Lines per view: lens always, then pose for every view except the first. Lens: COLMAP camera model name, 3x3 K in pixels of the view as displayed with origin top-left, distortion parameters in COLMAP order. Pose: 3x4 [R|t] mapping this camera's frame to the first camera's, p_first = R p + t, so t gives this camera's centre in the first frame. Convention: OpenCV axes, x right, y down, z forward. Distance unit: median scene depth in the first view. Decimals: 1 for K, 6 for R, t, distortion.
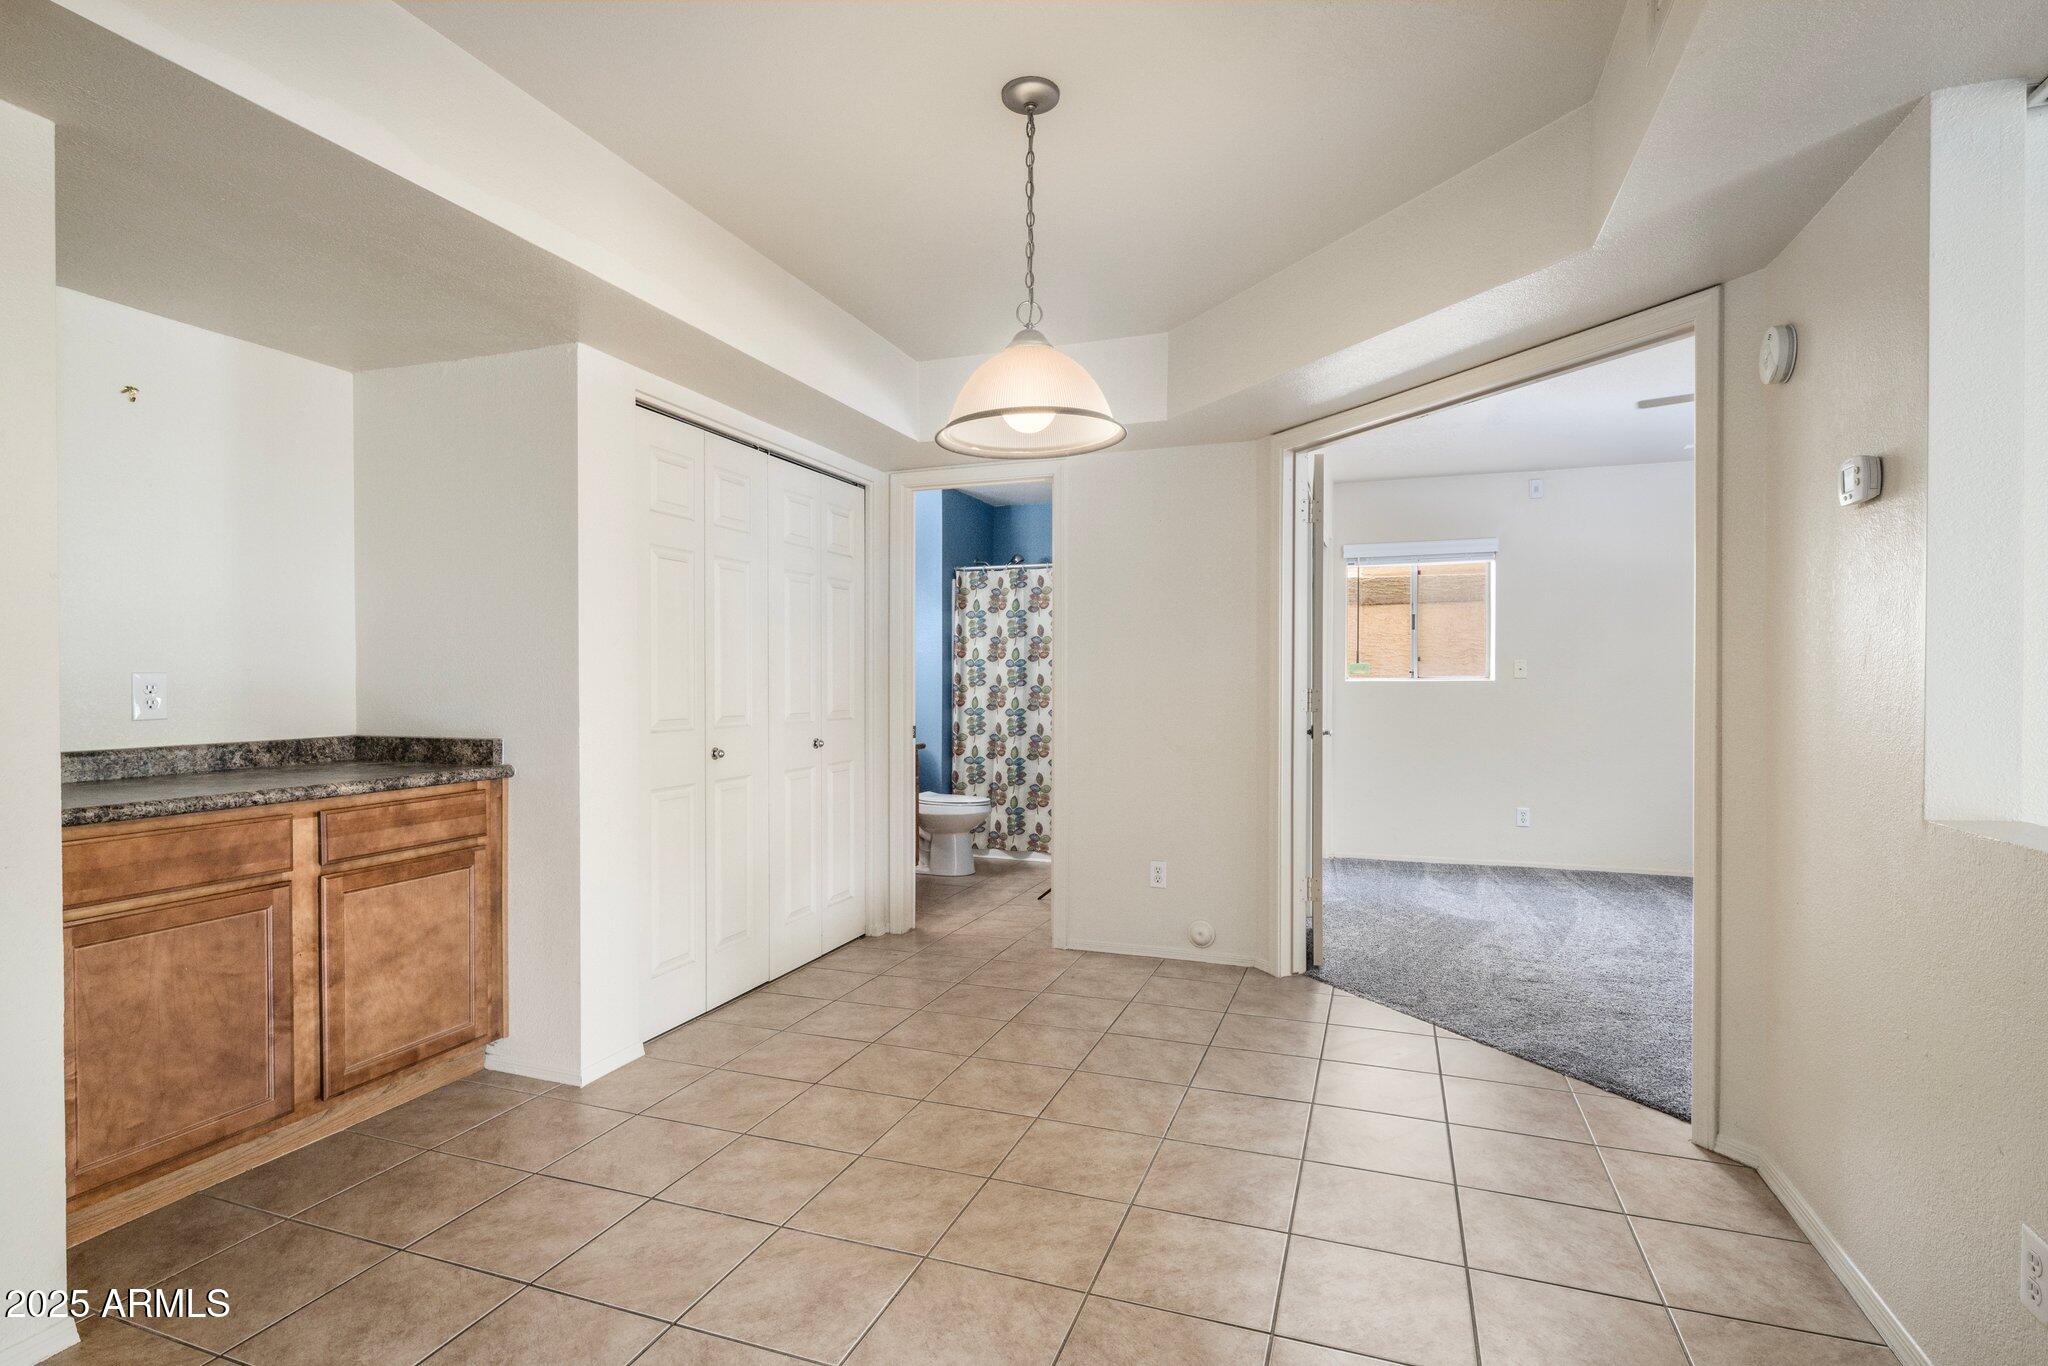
lens RADIAL K [[995.4, 0, 1024.4], [0, 995.4, 688.7], [0, 0, 1]] dist [-0.003422, -0.000193]
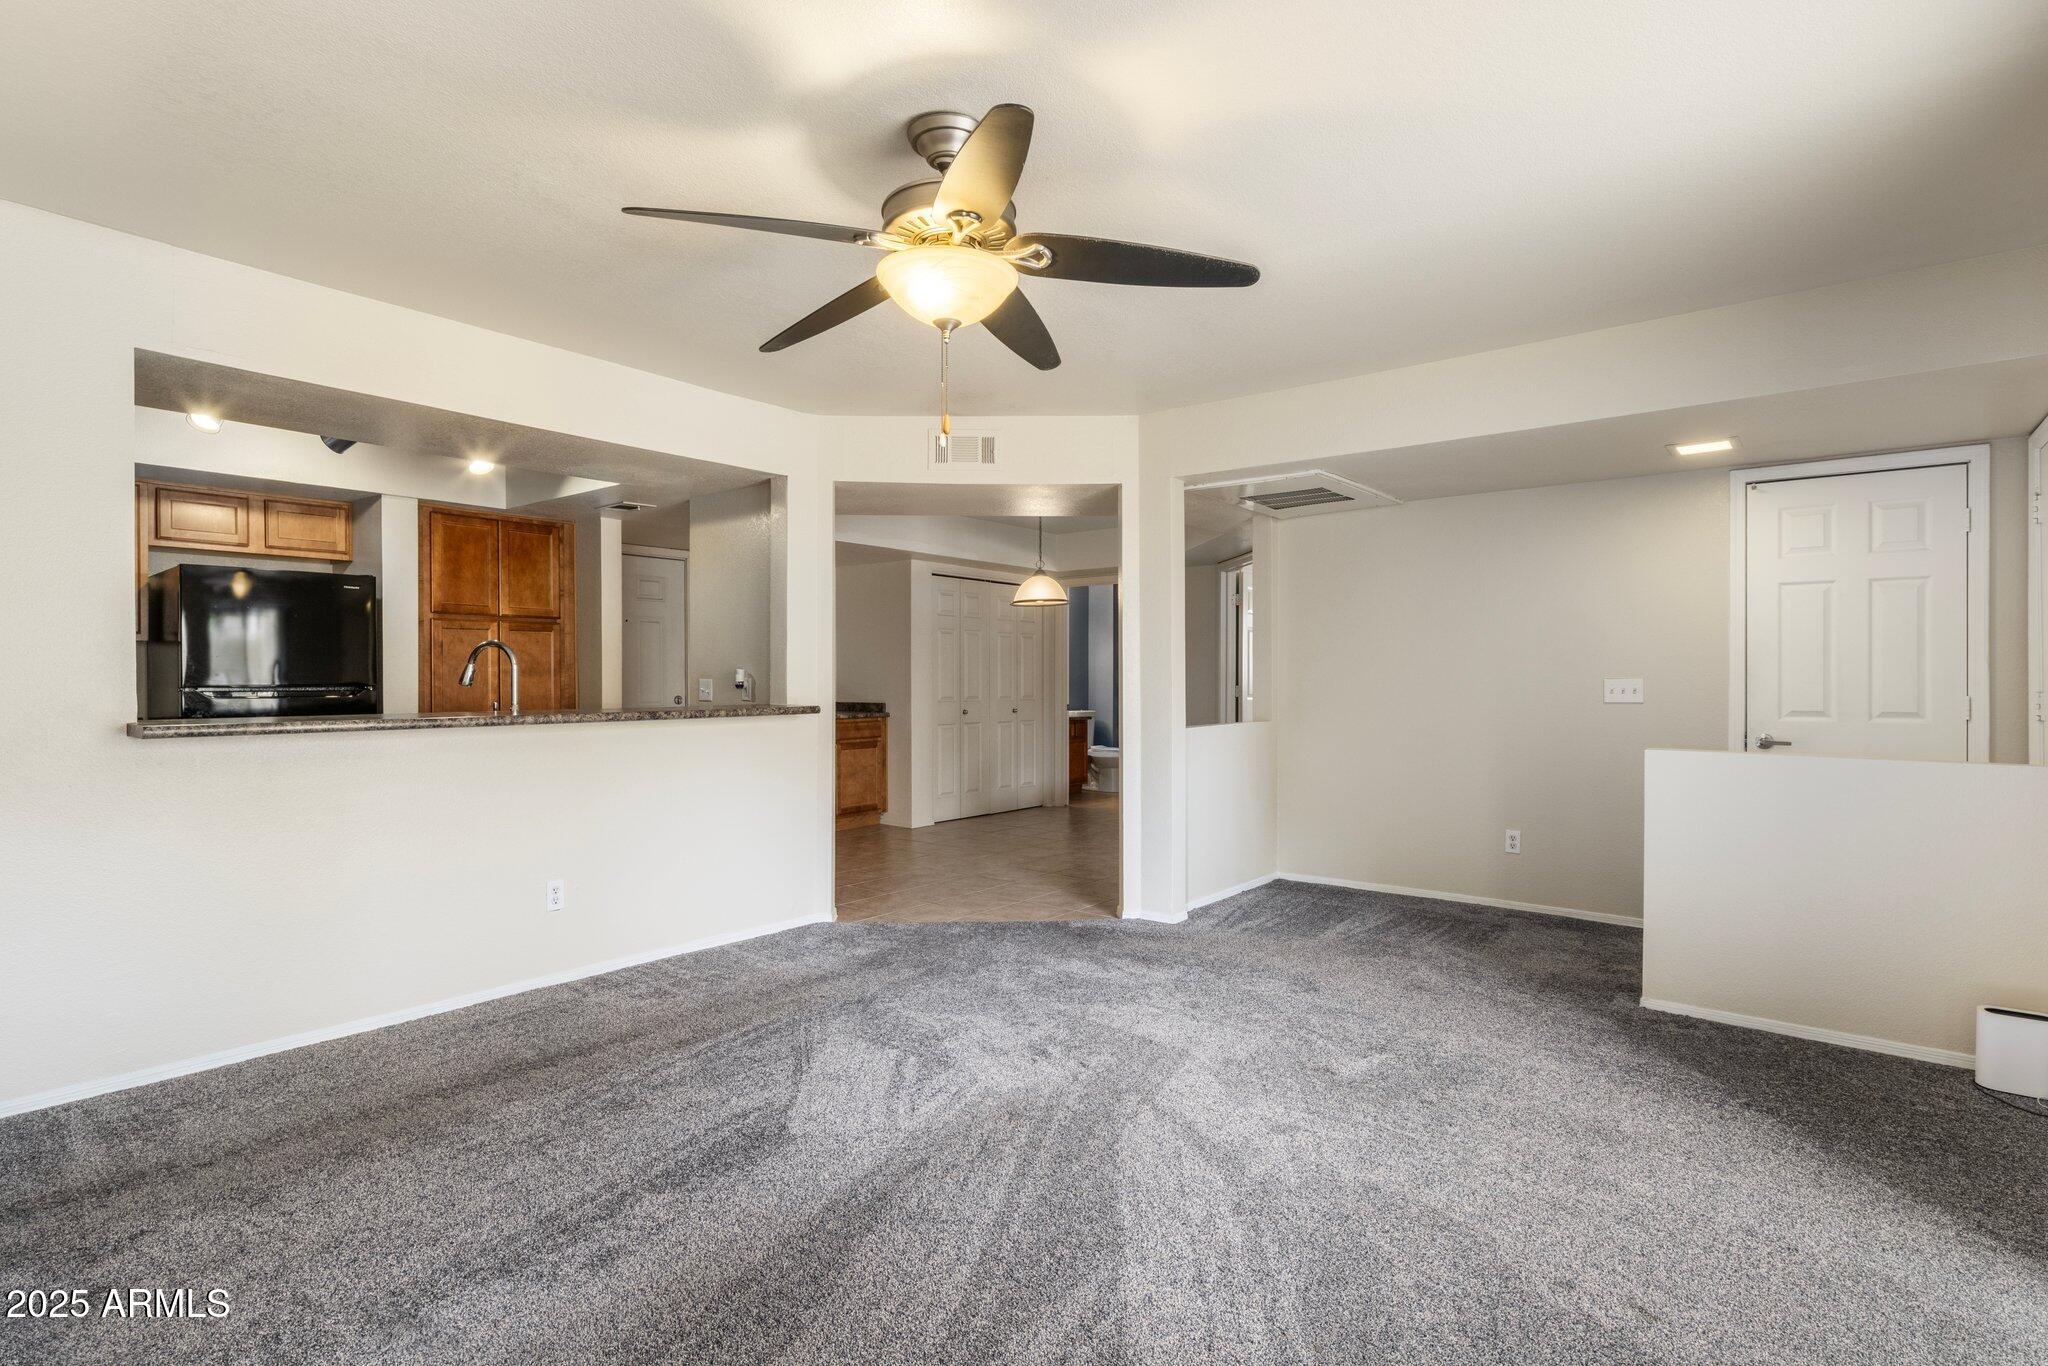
lens RADIAL K [[995.4, 0, 1019.7], [0, 995.4, 682.6], [0, 0, 1]] dist [-0.003422, -0.000193]
pose [[0.946576, -0.001848, -0.322475, 0.721402], [-0.000331, 0.999977, -0.006701, 0.012412], [0.322480, 0.006449, 0.946554, -1.503563]]
